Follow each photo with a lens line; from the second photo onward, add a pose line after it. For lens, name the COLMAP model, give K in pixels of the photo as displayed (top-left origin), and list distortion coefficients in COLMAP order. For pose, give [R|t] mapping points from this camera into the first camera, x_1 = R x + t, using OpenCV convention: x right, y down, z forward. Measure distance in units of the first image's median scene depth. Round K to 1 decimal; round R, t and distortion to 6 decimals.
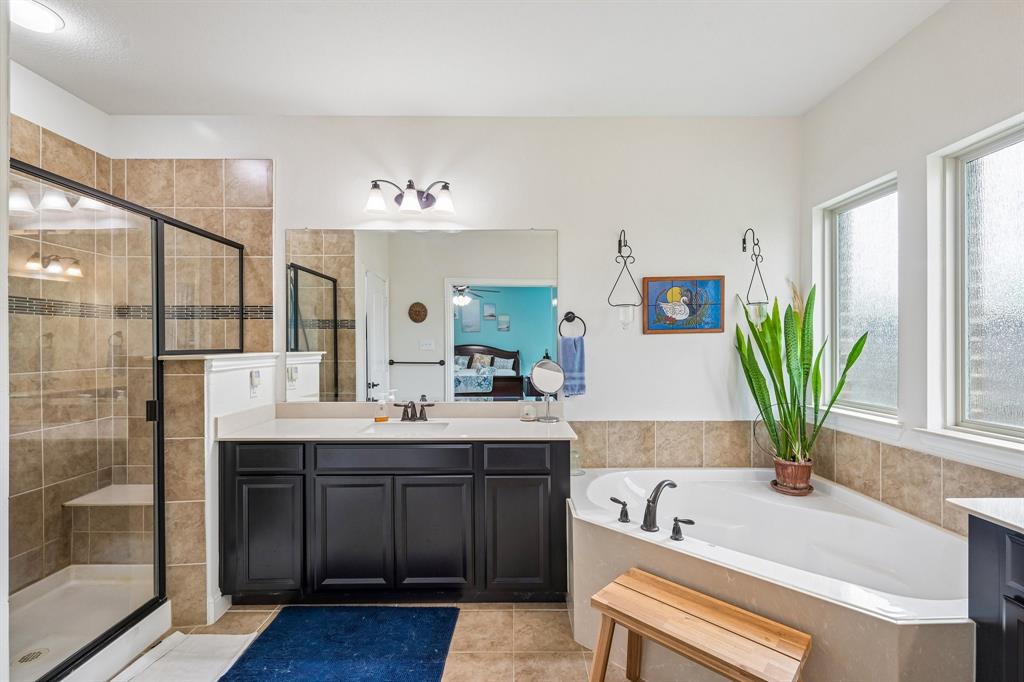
lens RADIAL K [[437.6, 0, 513.1], [0, 437.6, 345.0], [0, 0, 1]] dist [-0.001061, 0.000092]
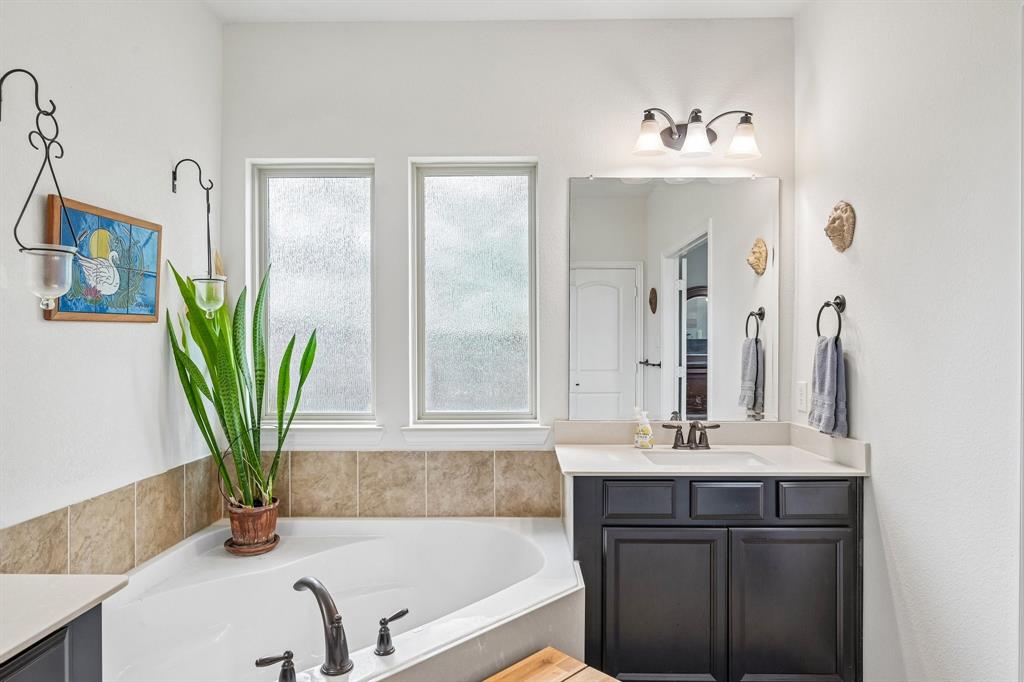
lens RADIAL K [[605.0, 0, 512.0], [0, 605.0, 341.0], [0, 0, 1]] dist [-0.003136, 0.000030]
pose [[0.017472, 0.005826, 0.999830, -0.332516], [0.001904, 0.999981, -0.005860, 0.001773], [-0.999846, 0.002006, 0.017461, 0.542654]]
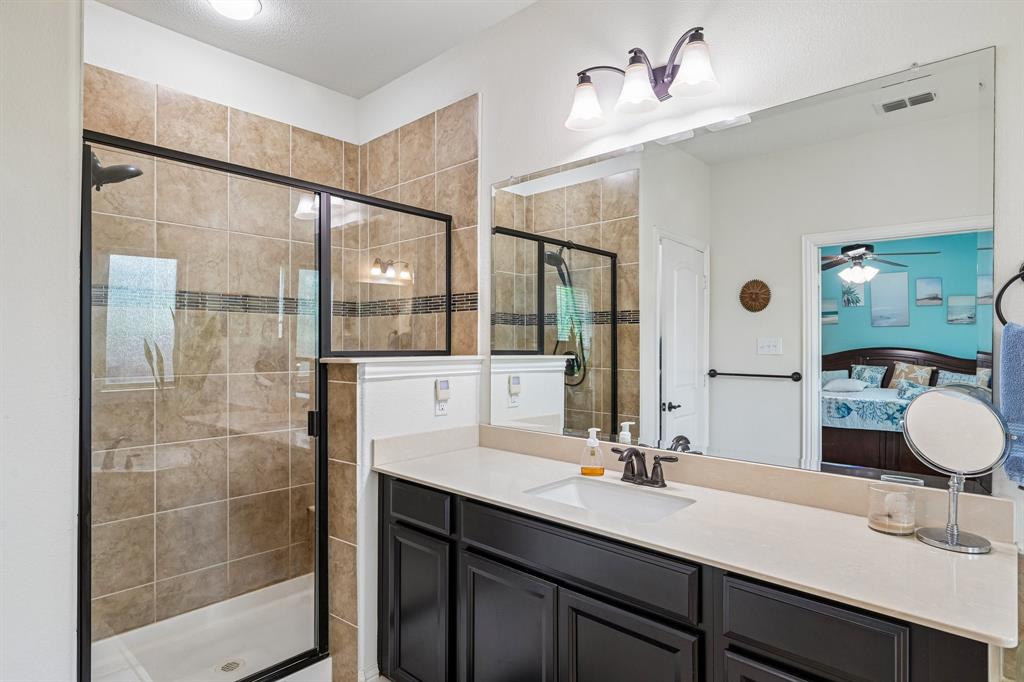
lens RADIAL K [[538.6, 0, 527.6], [0, 538.6, 345.6], [0, 0, 1]] dist [-0.004626, -0.000489]
pose [[0.734843, 0.004158, -0.678224, 0.127843], [-0.006632, 0.999977, -0.001054, 0.000477], [0.678204, 0.005272, 0.734854, 0.401194]]
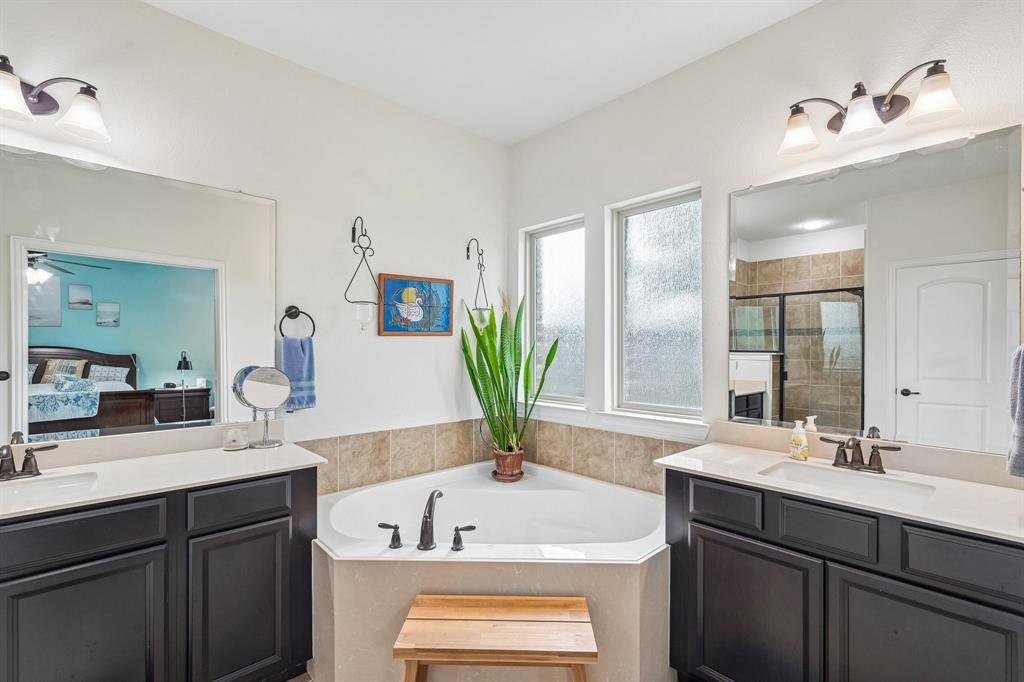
lens RADIAL K [[463.9, 0, 512.7], [0, 463.9, 344.3], [0, 0, 1]] dist [0.001707, 0.000073]
pose [[0.736807, 0.008421, 0.676051, -0.156363], [-0.003998, 0.999959, -0.008097, 0.000037], [-0.676091, 0.003263, 0.736811, 0.110124]]
